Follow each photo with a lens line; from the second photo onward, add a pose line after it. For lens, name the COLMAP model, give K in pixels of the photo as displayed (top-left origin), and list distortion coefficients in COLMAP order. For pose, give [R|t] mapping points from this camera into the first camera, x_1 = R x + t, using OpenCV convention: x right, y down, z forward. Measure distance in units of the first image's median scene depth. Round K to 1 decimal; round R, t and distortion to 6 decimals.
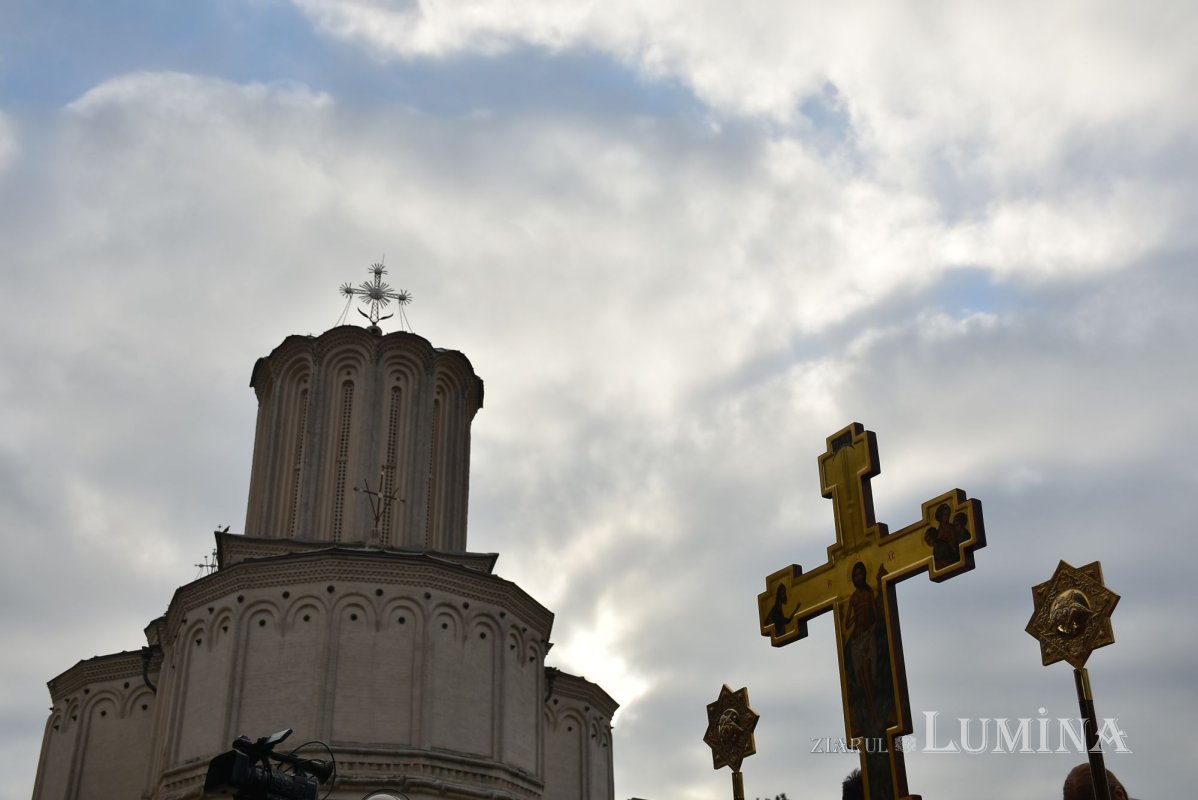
lens RADIAL K [[1312.1, 0, 585.3], [0, 1312.1, 404.8], [0, 0, 1]] dist [0.022894, 0.021667]
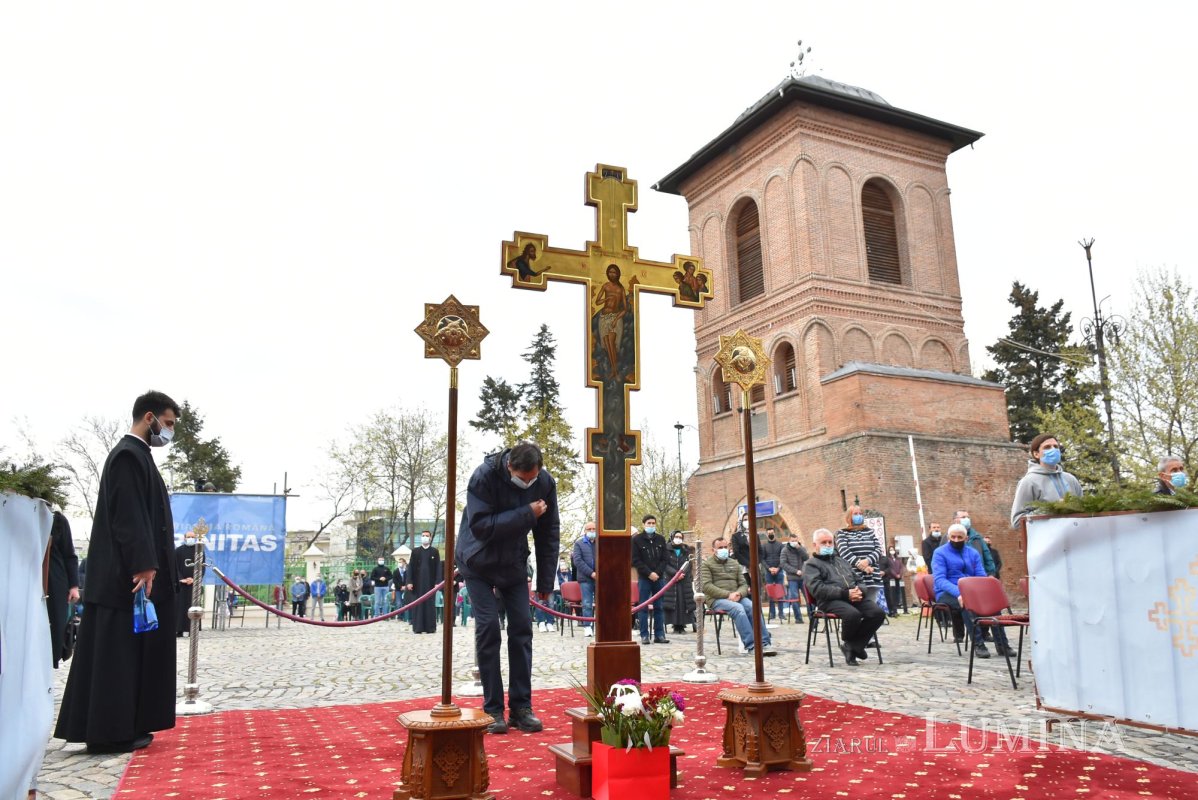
lens RADIAL K [[949.5, 0, 599.8], [0, 949.5, 435.8], [0, 0, 1]] dist [-0.001711, 0.000641]
pose [[0.169264, 0.180229, 0.968952, -0.089687], [-0.446727, 0.890374, -0.087575, 0.046005], [-0.878513, -0.418033, 0.231221, 0.086654]]
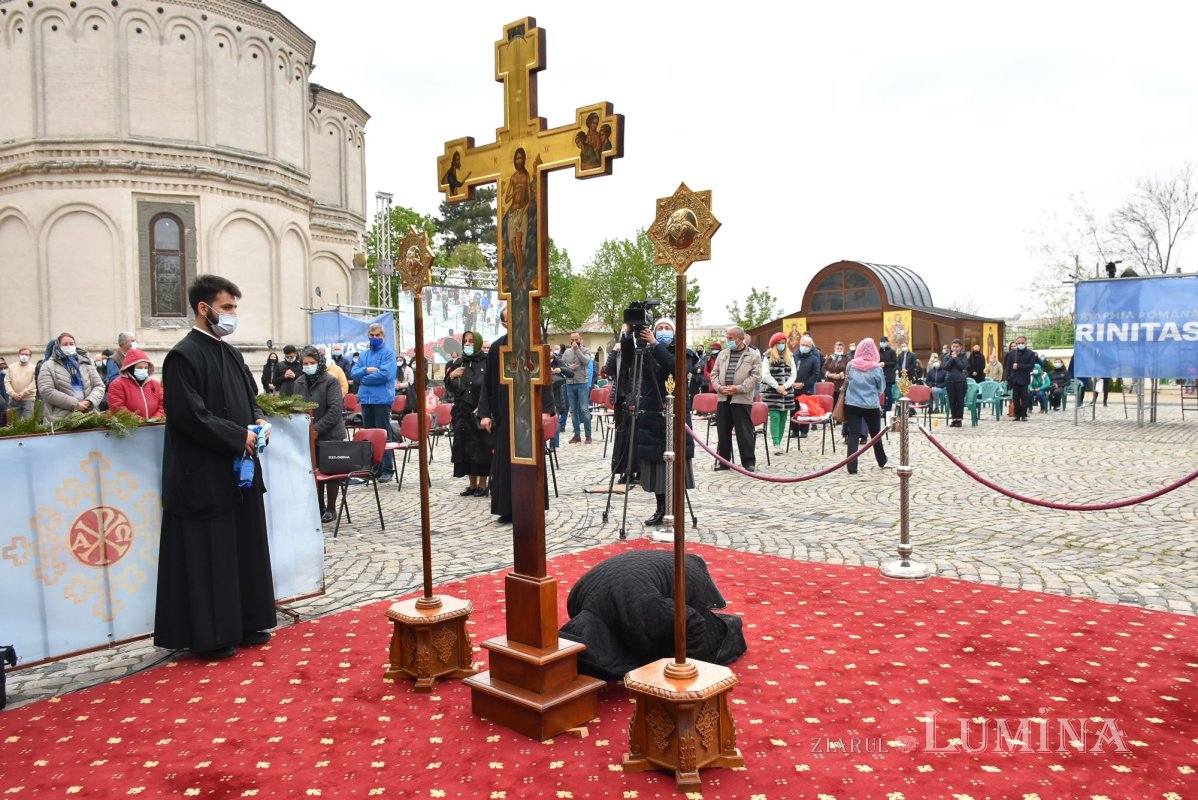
lens RADIAL K [[947.3, 0, 599.3], [0, 947.3, 408.7], [0, 0, 1]] dist [0.000220, -0.004340]
pose [[0.967203, -0.003826, 0.253975, 0.007488], [-0.124738, 0.863858, 0.488048, -0.012170], [-0.221265, -0.503721, 0.835049, 0.020190]]
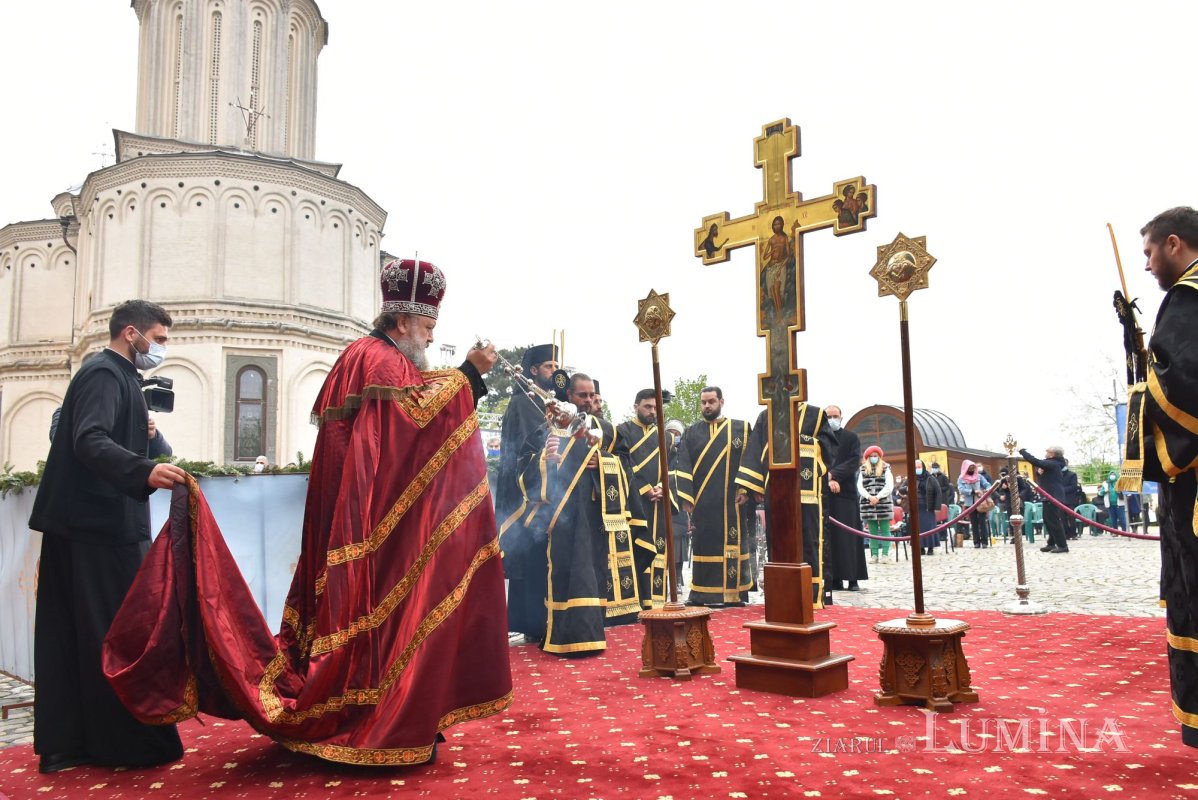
lens RADIAL K [[930.9, 0, 595.9], [0, 930.9, 409.7], [0, 0, 1]] dist [-0.019209, 0.001922]
pose [[0.974257, 0.022529, 0.224311, -0.027503], [-0.100315, 0.934384, 0.341853, -0.001799], [-0.201891, -0.355555, 0.912590, 0.000320]]
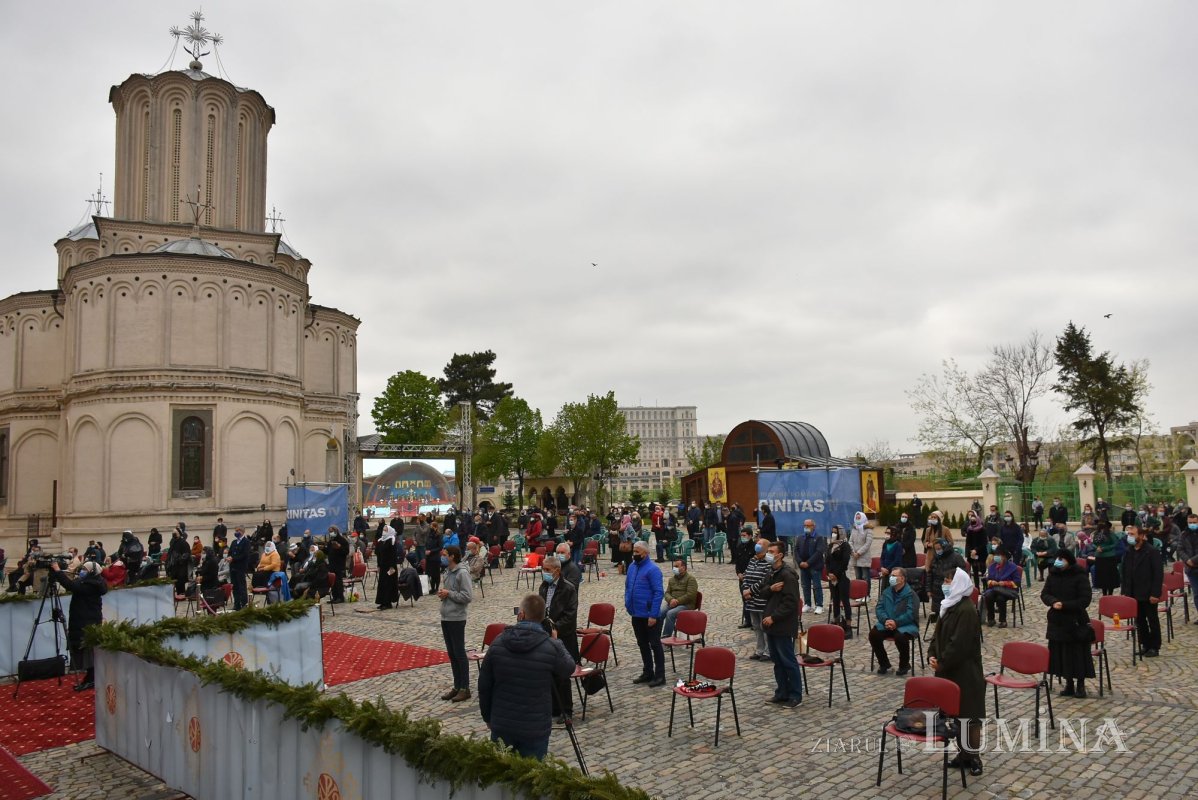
lens RADIAL K [[930.9, 0, 595.9], [0, 930.9, 409.7], [0, 0, 1]] dist [-0.019209, 0.001922]
pose [[0.979592, 0.012043, 0.200635, 0.113178], [-0.088180, 0.922762, 0.375147, -0.196252], [-0.180621, -0.385183, 0.904992, -0.253125]]
